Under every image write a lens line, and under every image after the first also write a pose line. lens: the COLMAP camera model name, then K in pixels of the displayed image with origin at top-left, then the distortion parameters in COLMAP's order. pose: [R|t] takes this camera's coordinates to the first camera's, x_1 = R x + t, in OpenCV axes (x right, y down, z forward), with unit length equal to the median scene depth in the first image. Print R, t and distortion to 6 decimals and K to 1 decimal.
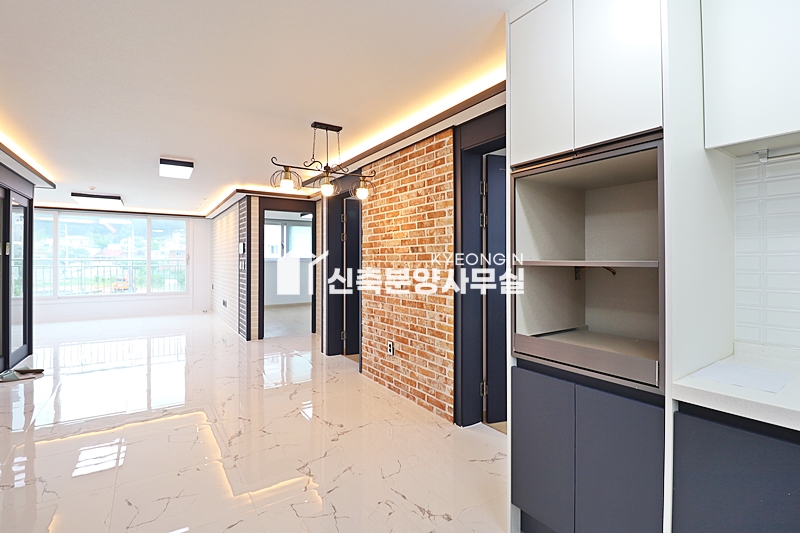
lens RADIAL K [[369.2, 0, 400.8], [0, 369.2, 260.2], [0, 0, 1]] dist [0.003710, 0.001084]
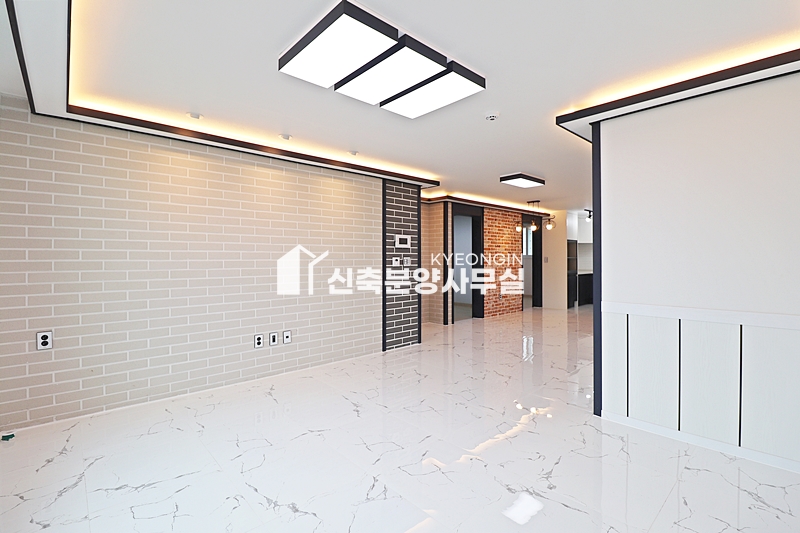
lens RADIAL K [[369.2, 0, 400.1], [0, 369.2, 265.7], [0, 0, 1]] dist [0.003710, 0.001084]
pose [[-0.149103, -0.005524, 0.988806, -2.055425], [0.012593, 0.999893, 0.007485, 0.027853], [-0.988741, 0.013568, -0.149017, 1.852602]]
